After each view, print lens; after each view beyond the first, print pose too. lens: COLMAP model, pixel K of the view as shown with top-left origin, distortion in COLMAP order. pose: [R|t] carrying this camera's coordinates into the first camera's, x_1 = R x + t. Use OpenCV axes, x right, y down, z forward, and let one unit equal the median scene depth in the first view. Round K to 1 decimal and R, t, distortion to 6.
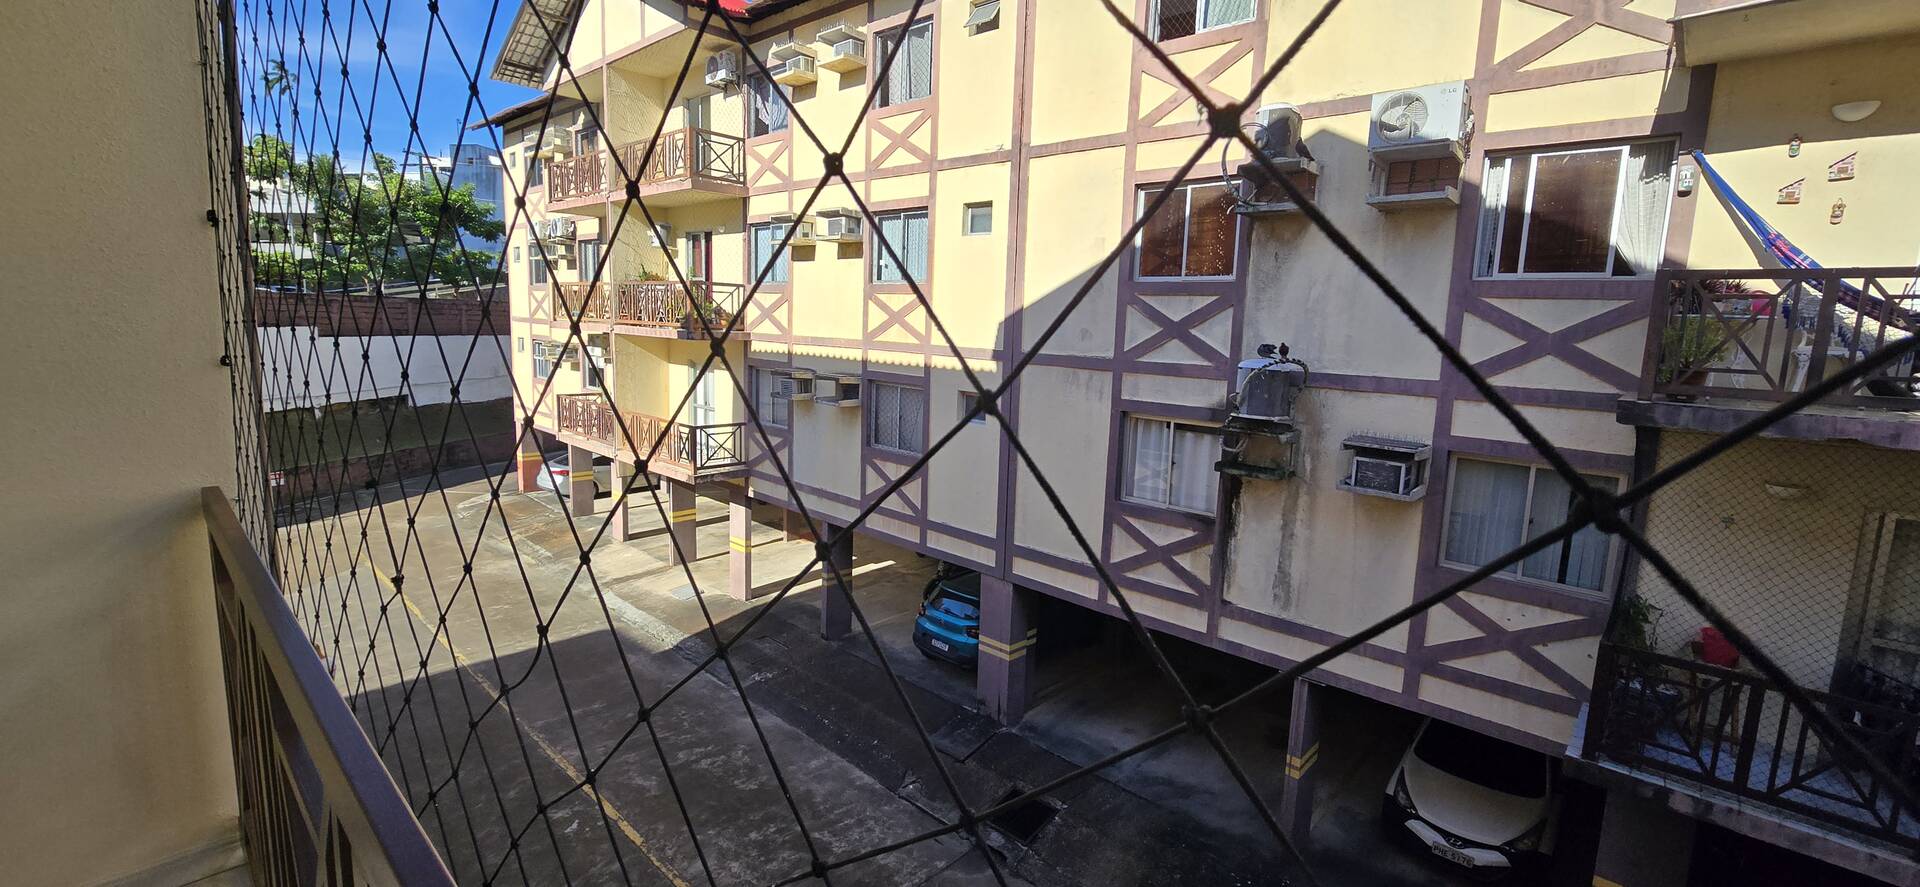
lens RADIAL K [[791.6, 0, 954.1], [0, 791.6, 438.3], [0, 0, 1]] dist [-0.013209, -0.000989]
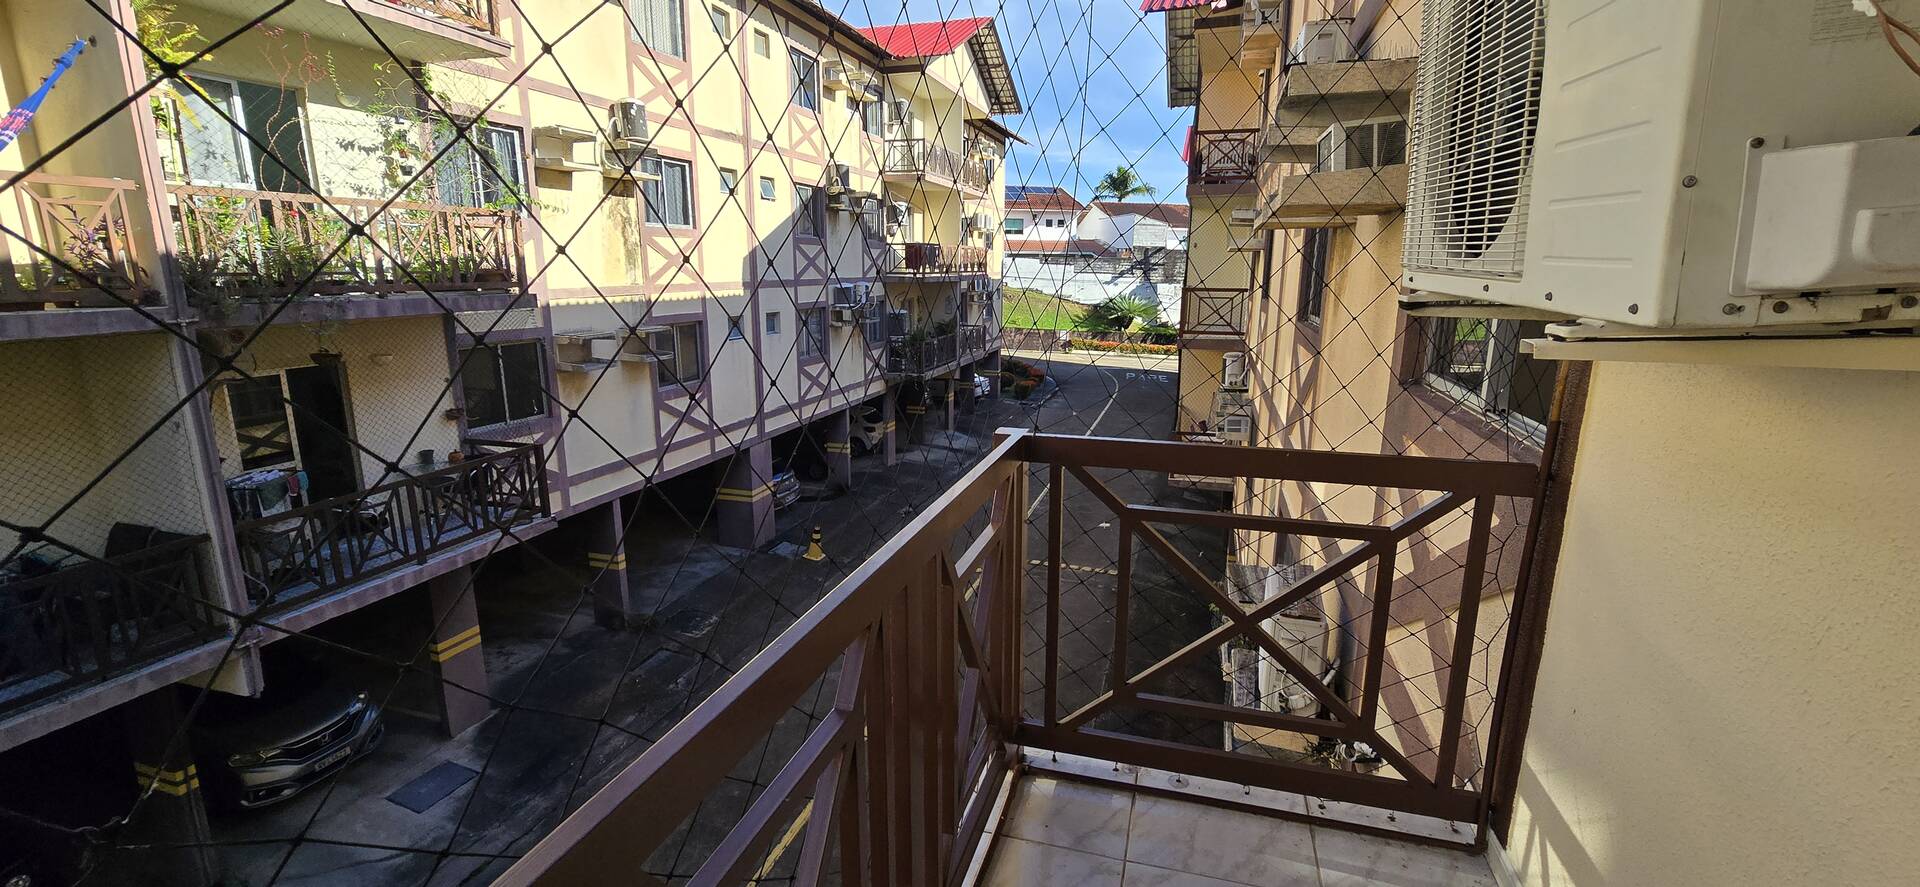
lens RADIAL K [[791.6, 0, 962.5], [0, 791.6, 435.7], [0, 0, 1]] dist [-0.013209, -0.000989]
pose [[-0.436645, -0.234417, 0.868556, -1.572638], [0.103793, 0.945882, 0.307465, -0.274783], [-0.893626, 0.224403, -0.388684, 1.436267]]
